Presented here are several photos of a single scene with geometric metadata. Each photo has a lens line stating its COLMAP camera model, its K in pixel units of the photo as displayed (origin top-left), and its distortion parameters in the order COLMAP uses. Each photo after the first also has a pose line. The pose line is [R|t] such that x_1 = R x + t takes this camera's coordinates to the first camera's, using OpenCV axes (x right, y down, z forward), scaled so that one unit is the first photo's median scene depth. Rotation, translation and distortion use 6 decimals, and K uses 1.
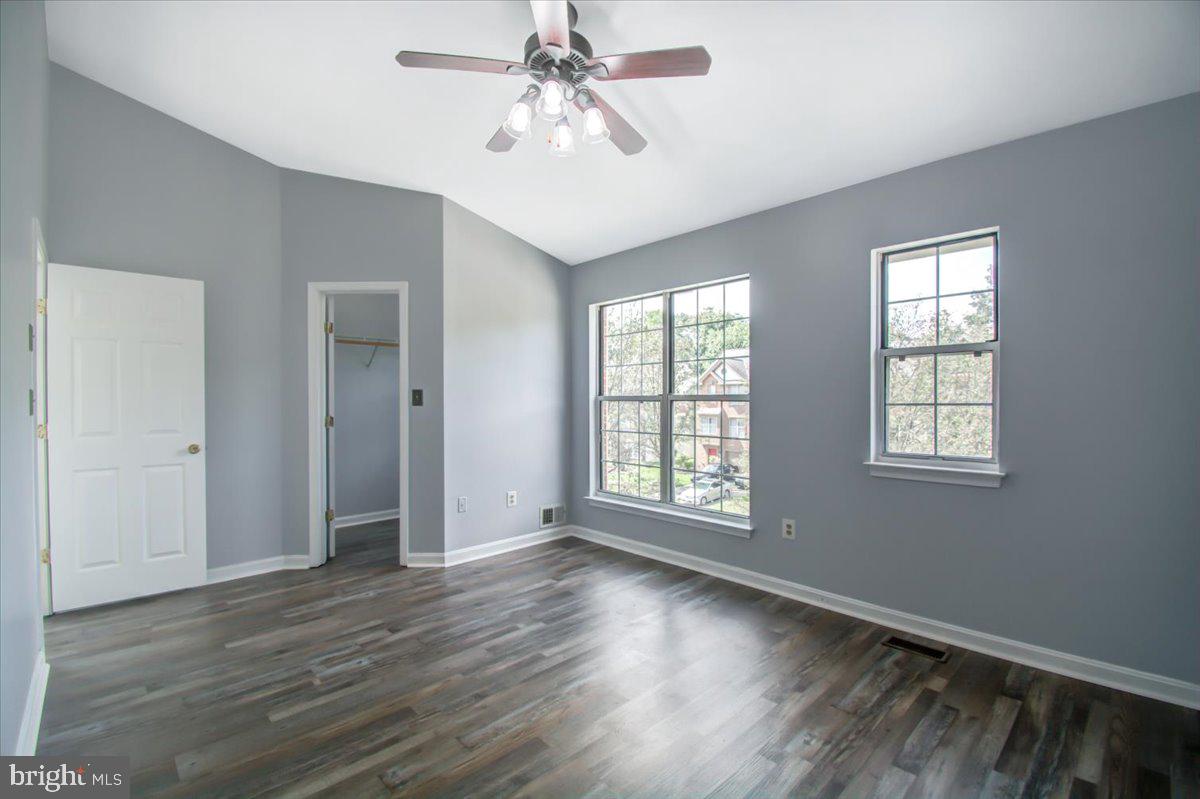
lens RADIAL K [[532.8, 0, 610.3], [0, 532.8, 404.1], [0, 0, 1]] dist [0.007415, -0.017712]
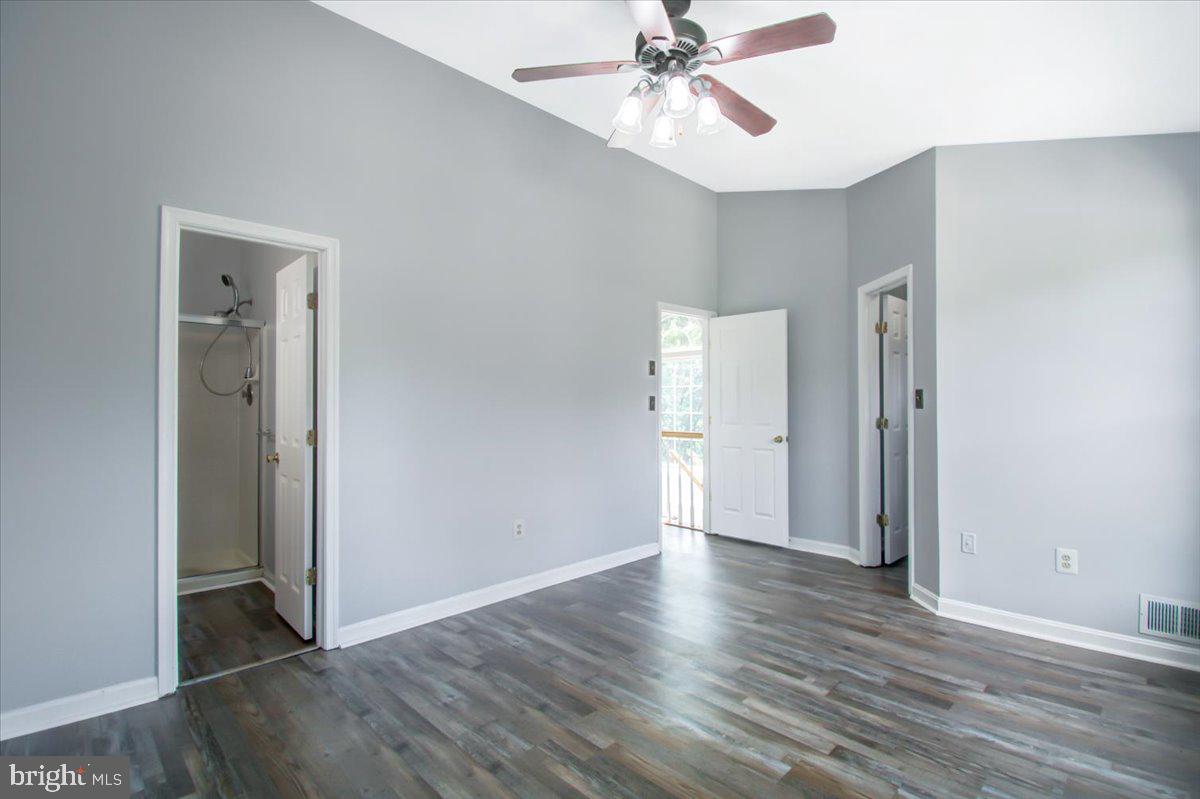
lens RADIAL K [[552.4, 0, 600.0], [0, 552.4, 399.5], [0, 0, 1]] dist [0.012190, -0.019518]
pose [[-0.000209, -0.002663, -0.999996, 0.544312], [-0.005058, 0.999984, -0.002662, -0.006689], [0.999987, 0.005057, -0.000223, 0.542842]]
